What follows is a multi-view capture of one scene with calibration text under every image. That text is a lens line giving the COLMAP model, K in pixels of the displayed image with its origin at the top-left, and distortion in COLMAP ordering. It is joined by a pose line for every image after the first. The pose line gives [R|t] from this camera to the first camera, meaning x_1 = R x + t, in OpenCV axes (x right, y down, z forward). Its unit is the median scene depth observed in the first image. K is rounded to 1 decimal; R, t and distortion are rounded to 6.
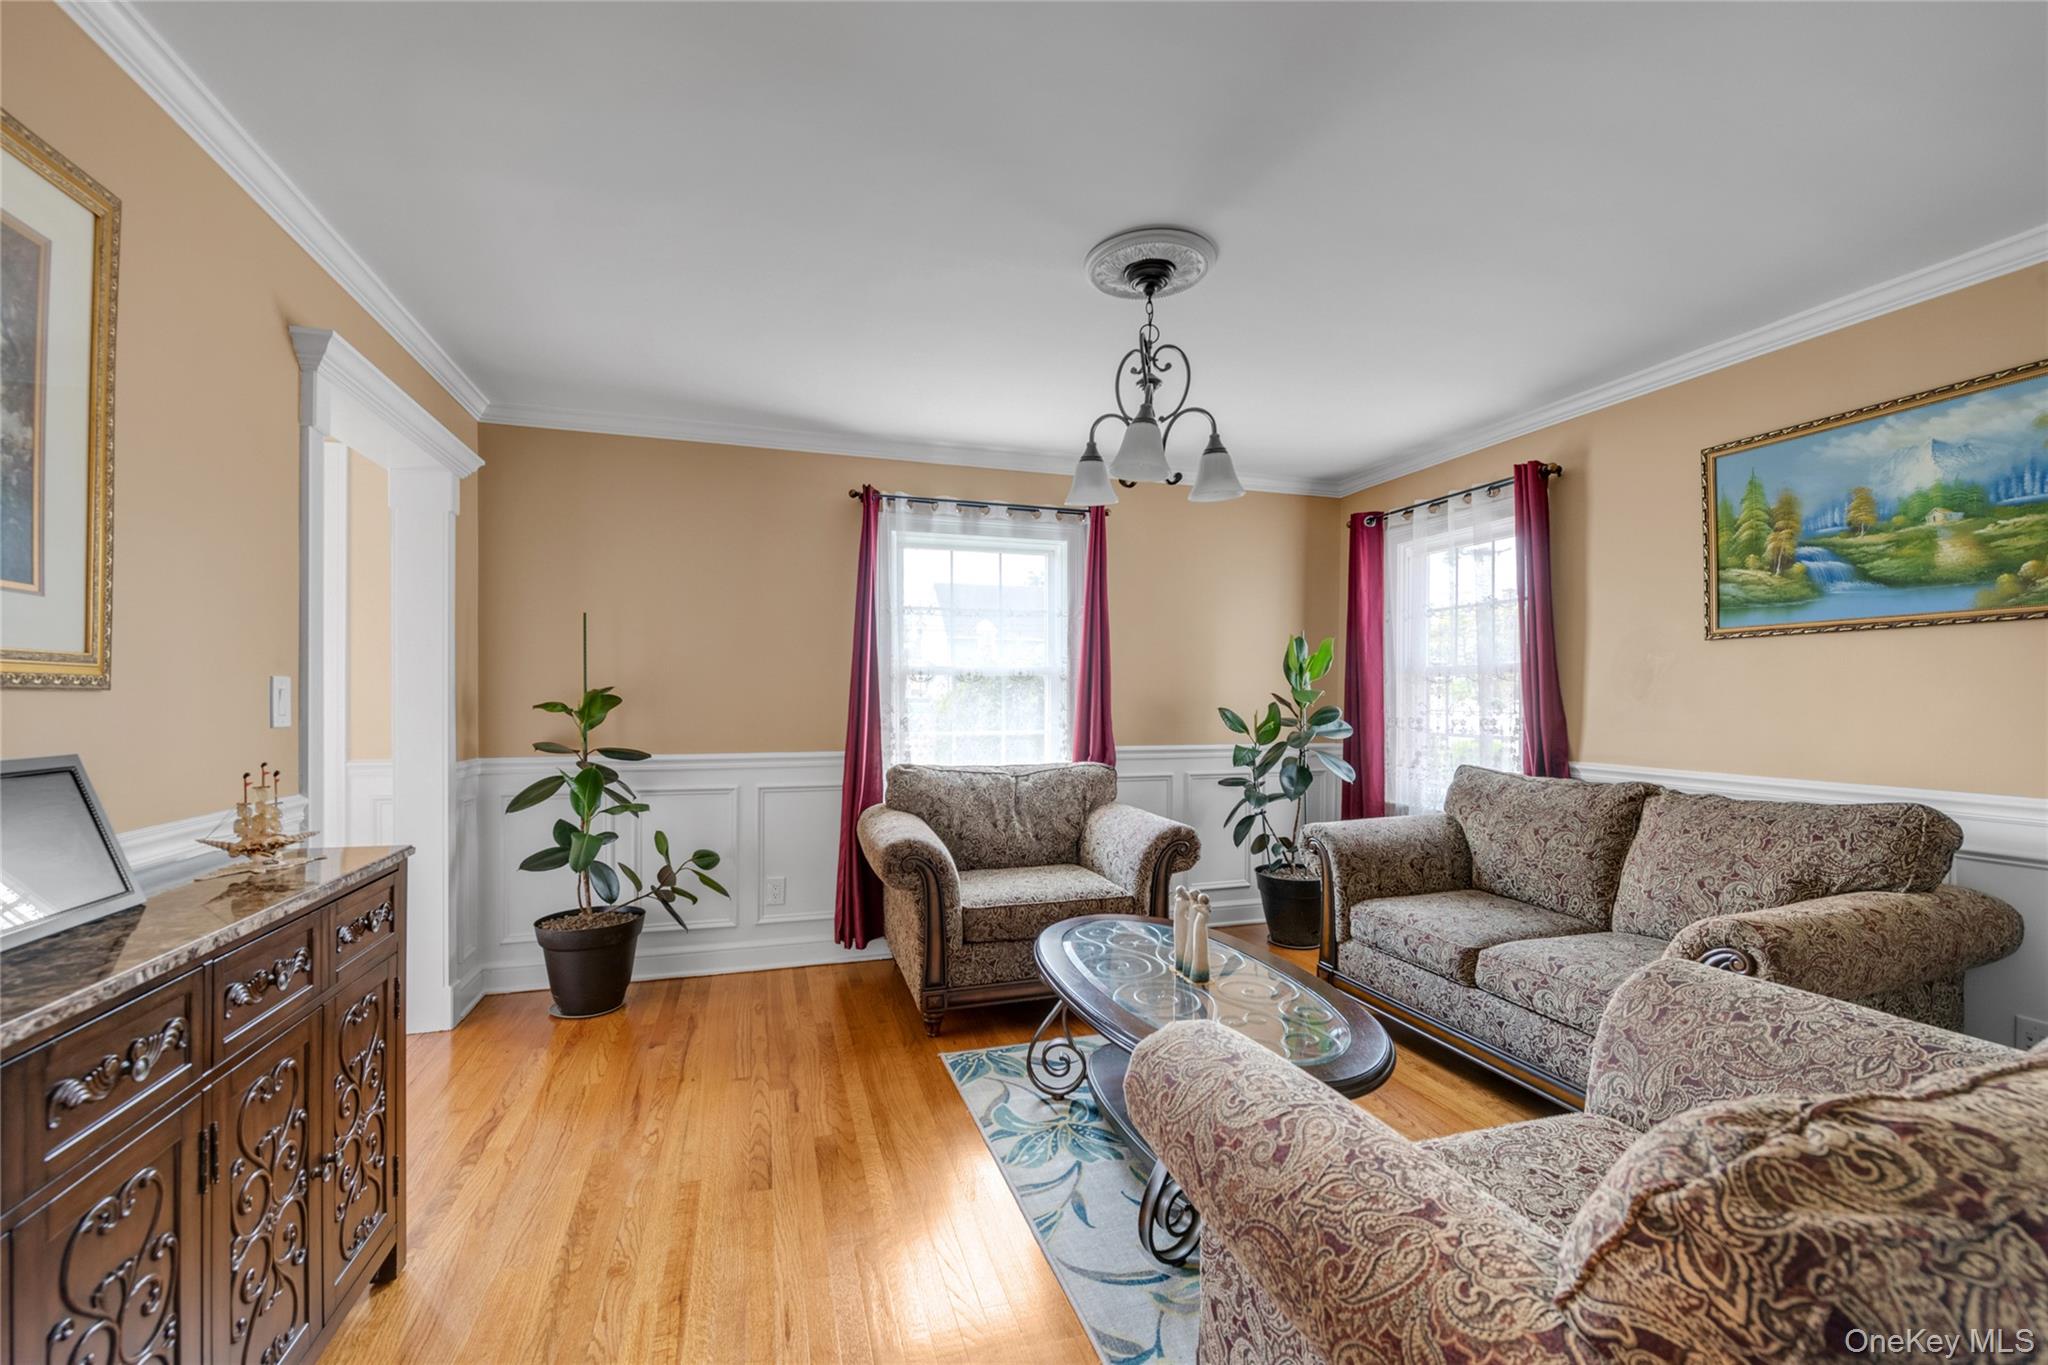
lens RADIAL K [[840.4, 0, 1009.6], [0, 840.4, 692.5], [0, 0, 1]] dist [-0.008535, 0.000235]
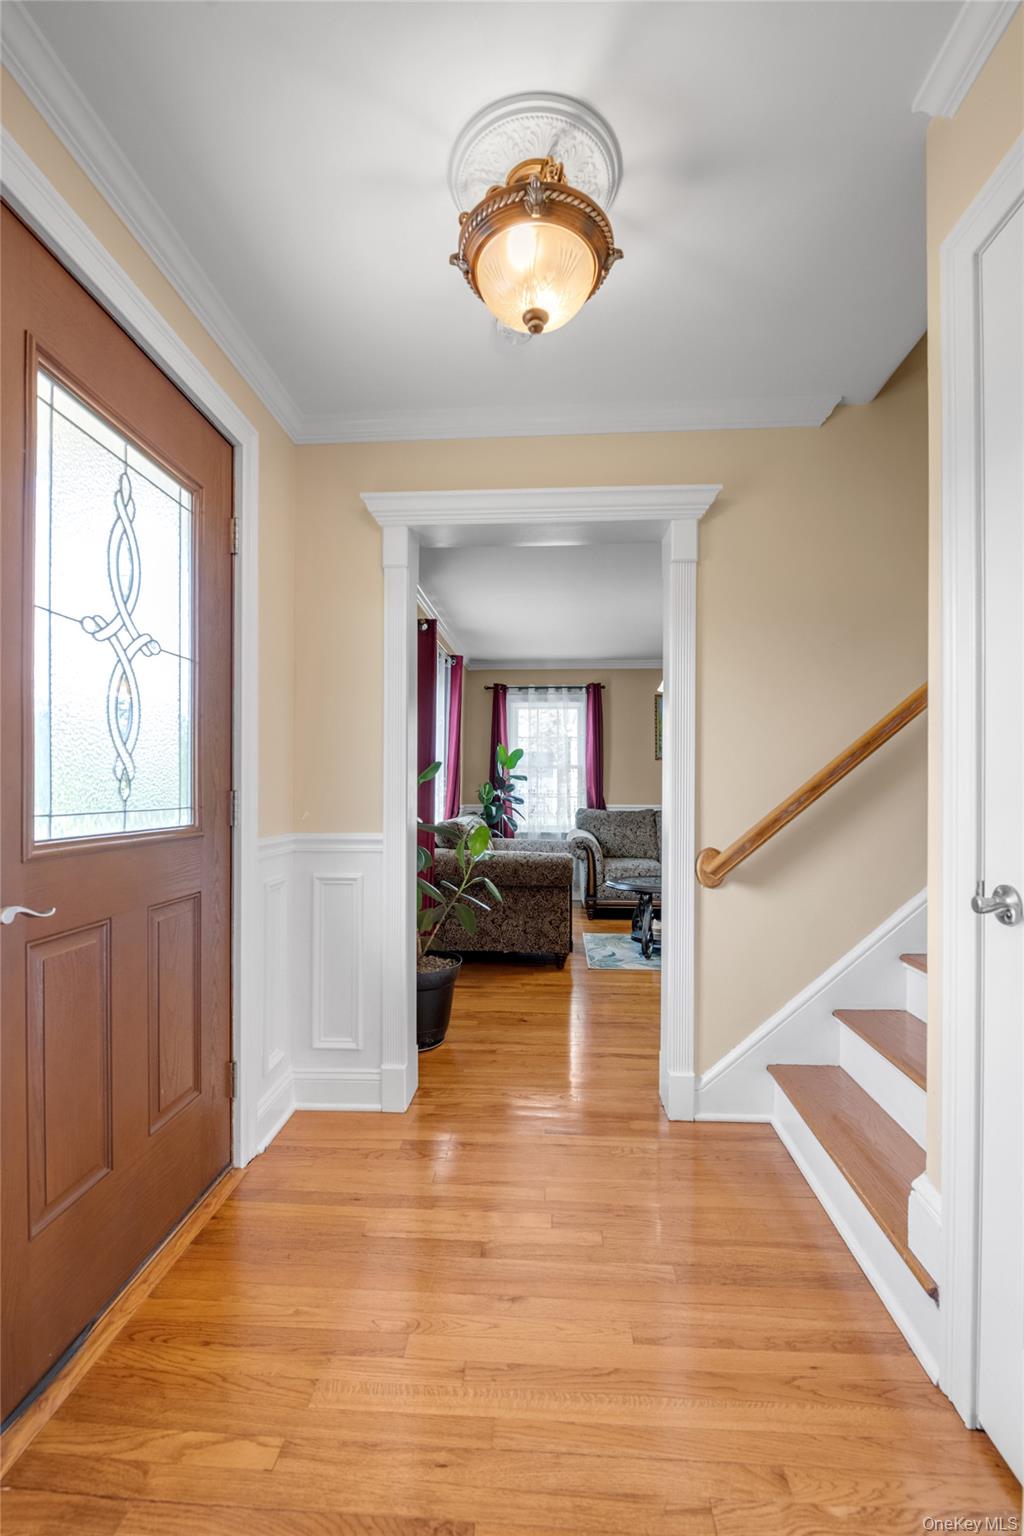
lens RADIAL K [[665.7, 0, 505.3], [0, 665.7, 789.3], [0, 0, 1]] dist [-0.006822, 0.000030]
pose [[0.355792, -0.005900, 0.934547, -1.690946], [-0.006275, 0.999942, 0.008702, 0.026207], [-0.934544, -0.008961, 0.355735, 0.722952]]
